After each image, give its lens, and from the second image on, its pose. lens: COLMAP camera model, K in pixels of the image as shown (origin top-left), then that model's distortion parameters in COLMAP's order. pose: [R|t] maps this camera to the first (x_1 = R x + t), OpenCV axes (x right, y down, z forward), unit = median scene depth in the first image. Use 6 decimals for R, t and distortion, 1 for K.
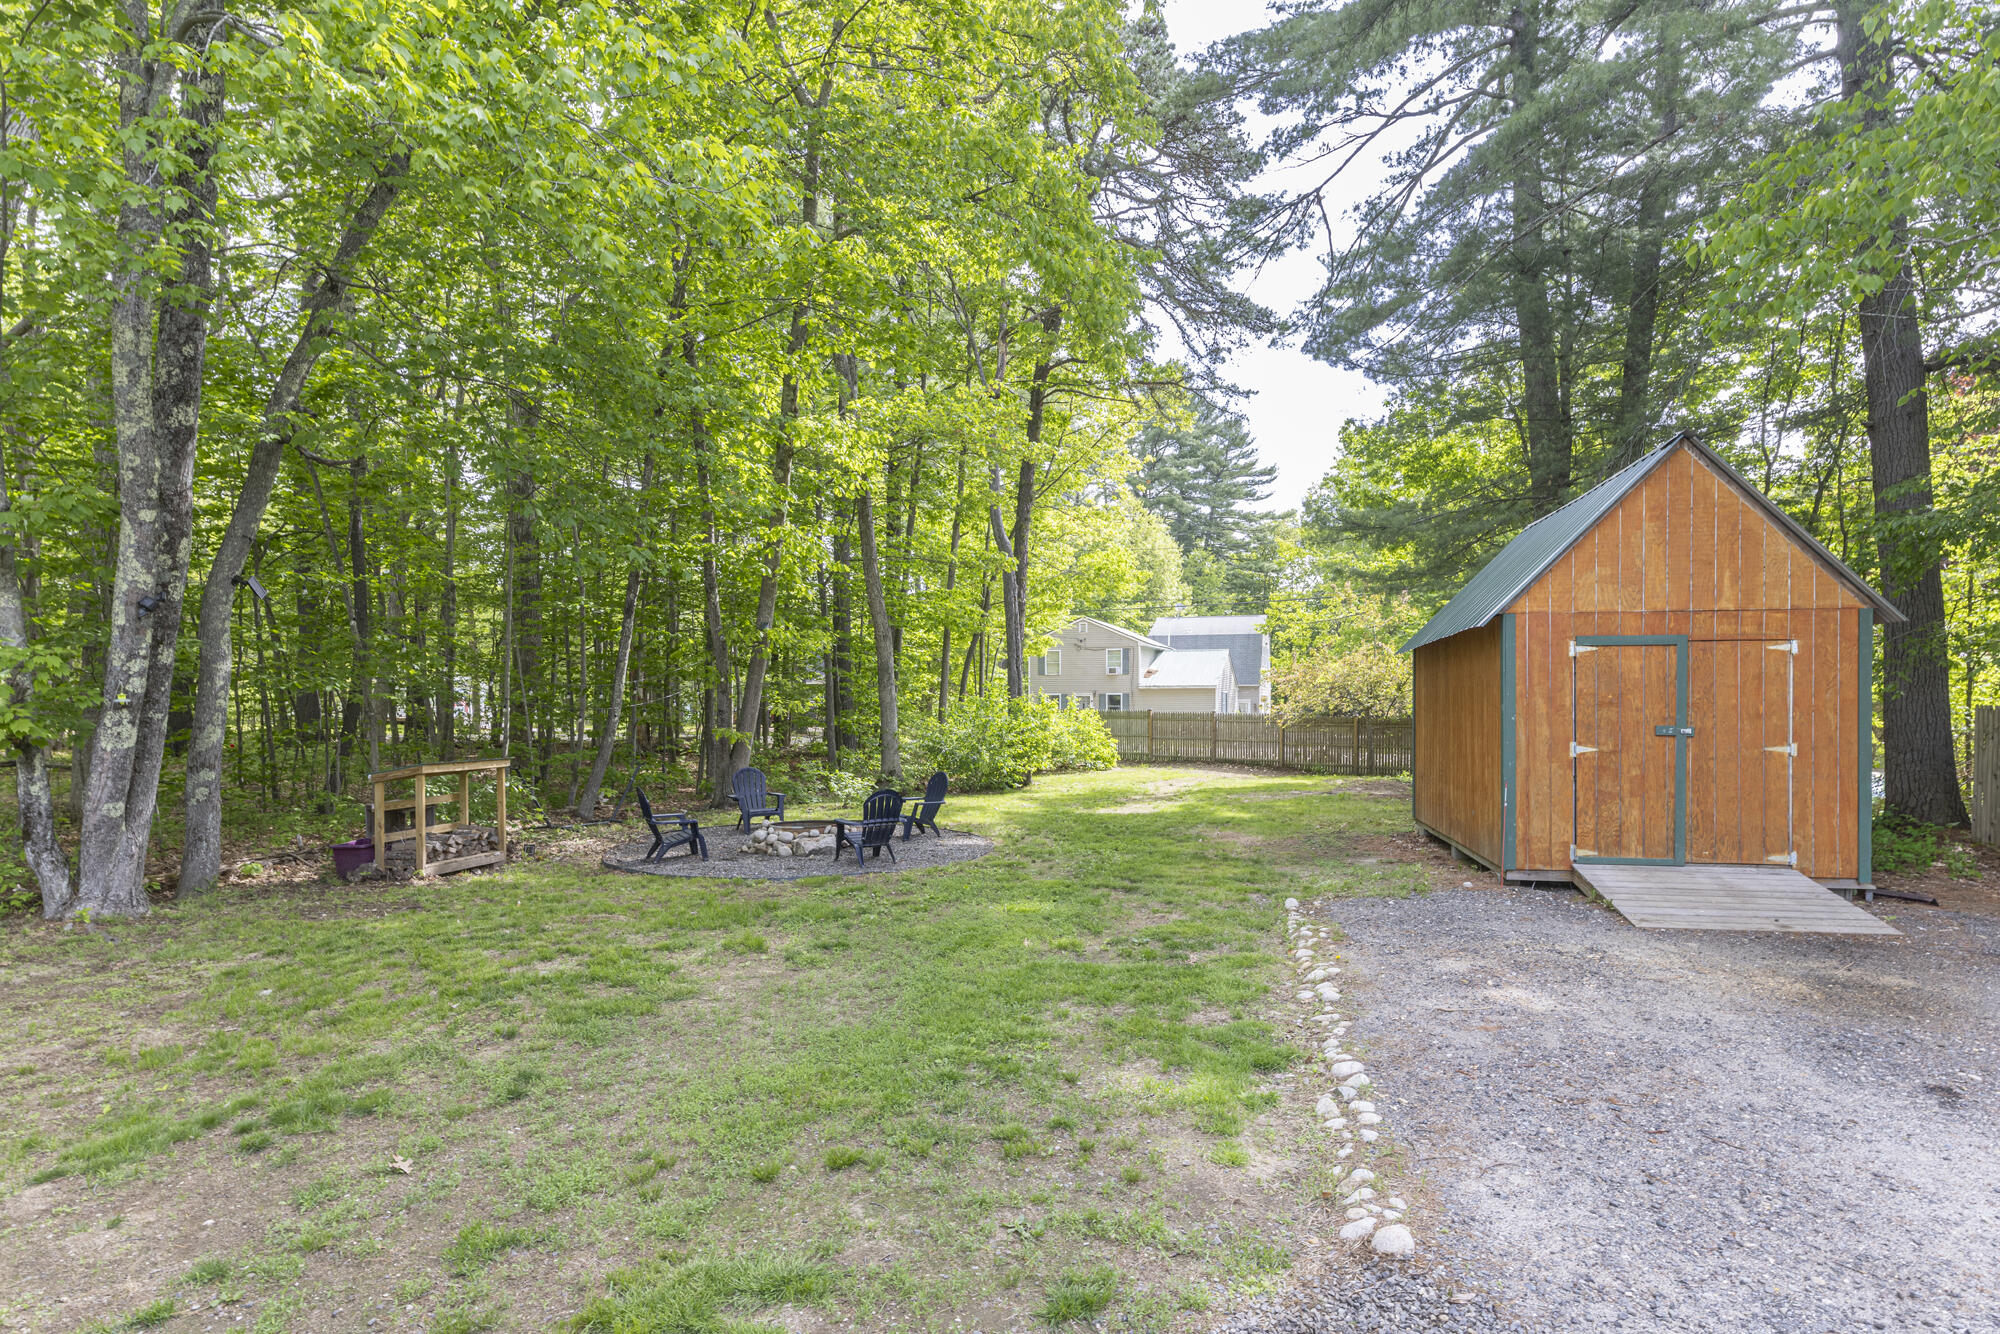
lens RADIAL K [[952.5, 0, 1000.0], [0, 952.5, 667.0], [0, 0, 1]] dist [0.003654, 0.000596]
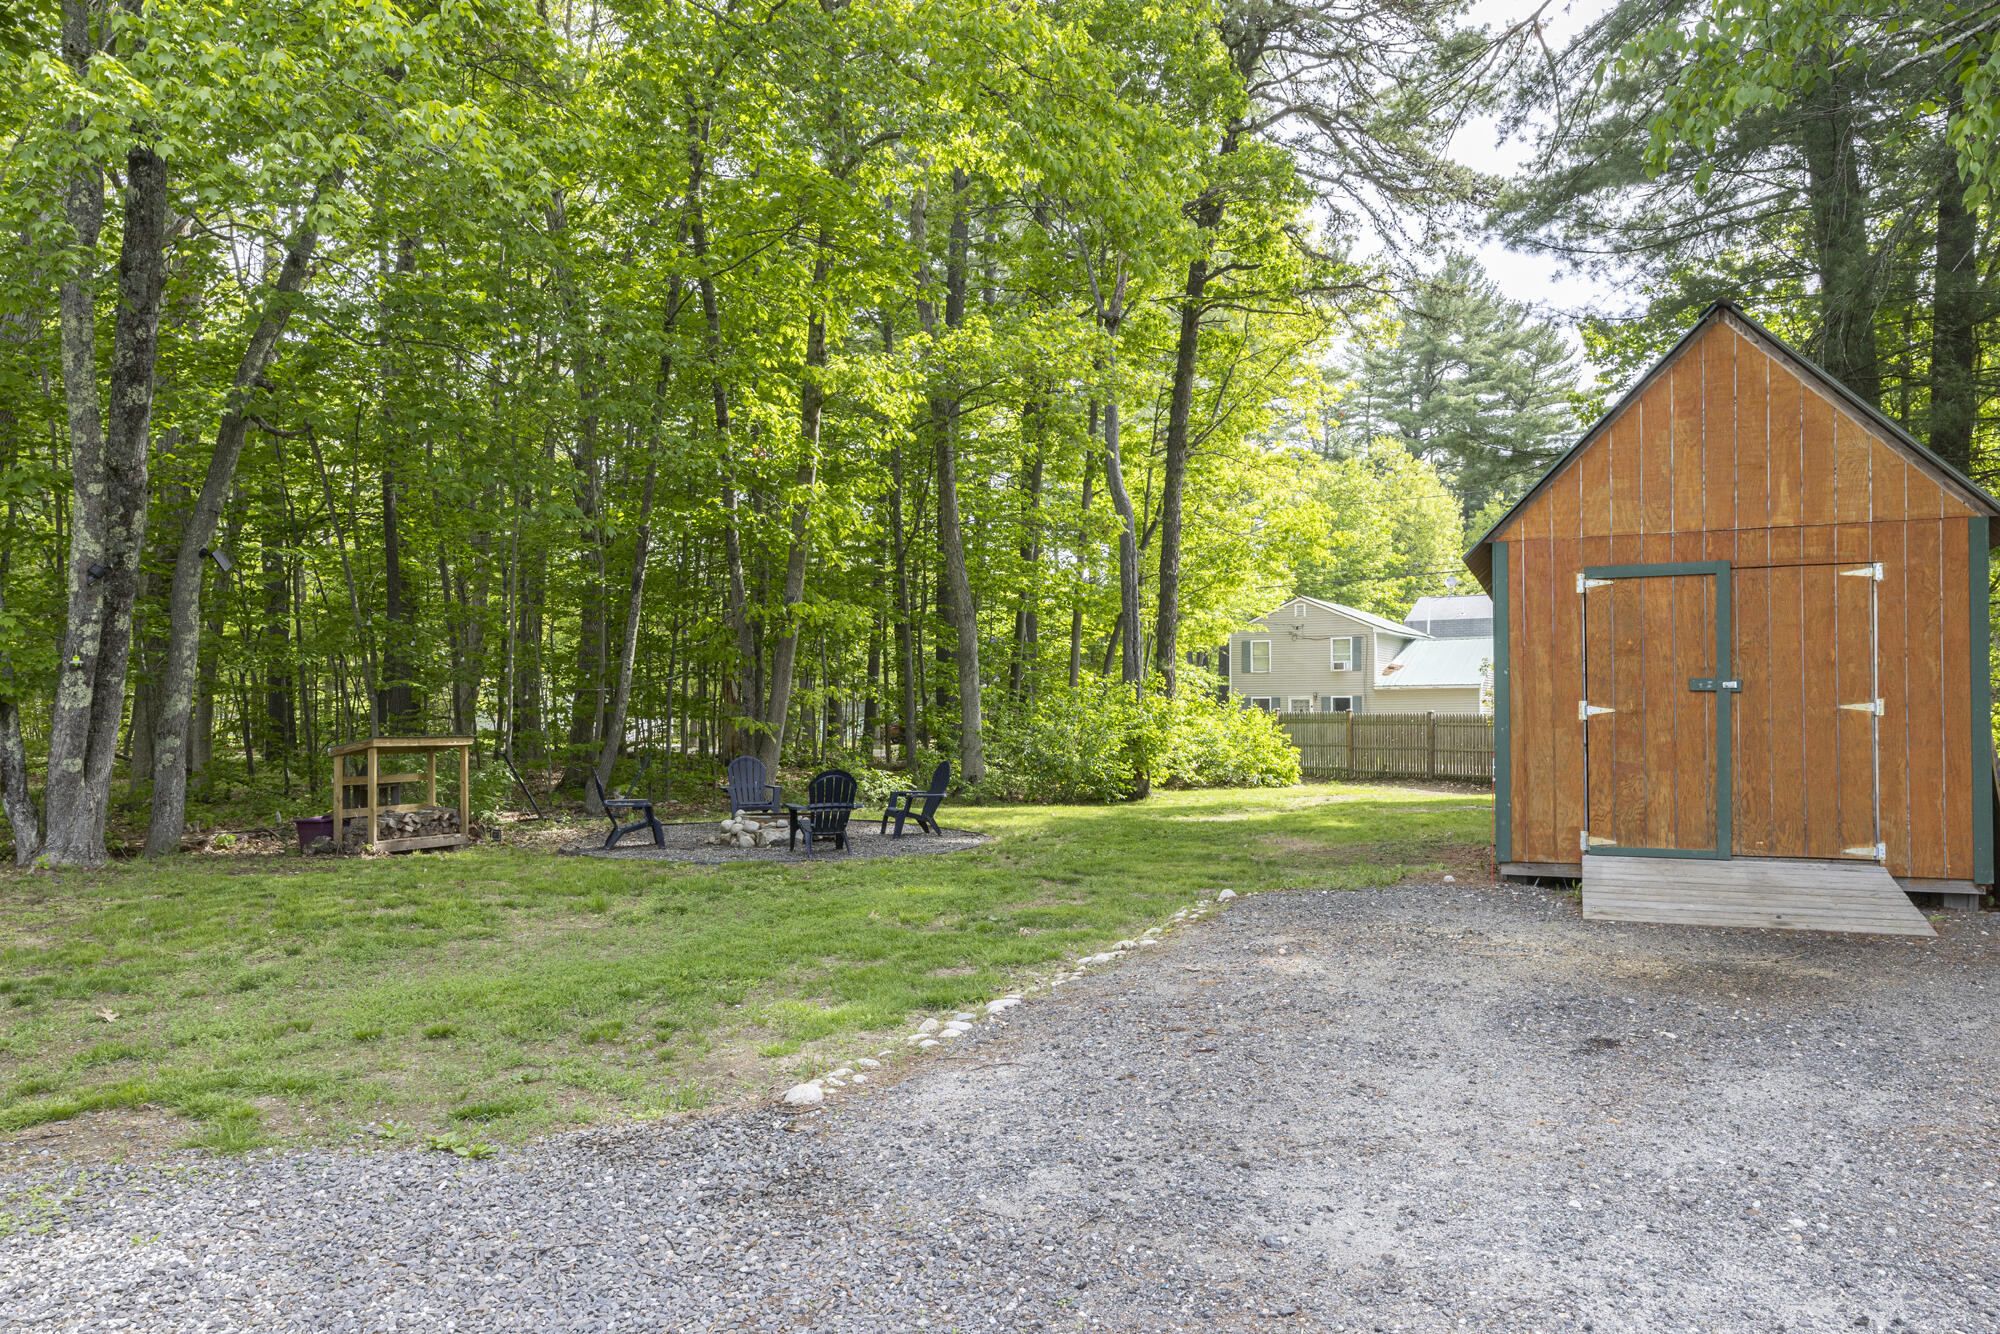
lens RADIAL K [[1235.8, 0, 1000.8], [0, 1235.8, 648.5], [0, 0, 1]] dist [0.008771, 0.002458]
pose [[0.974293, -0.013842, -0.224857, 0.361026], [0.008473, 0.999656, -0.024827, 0.056370], [0.225124, 0.022284, 0.974075, -0.110572]]
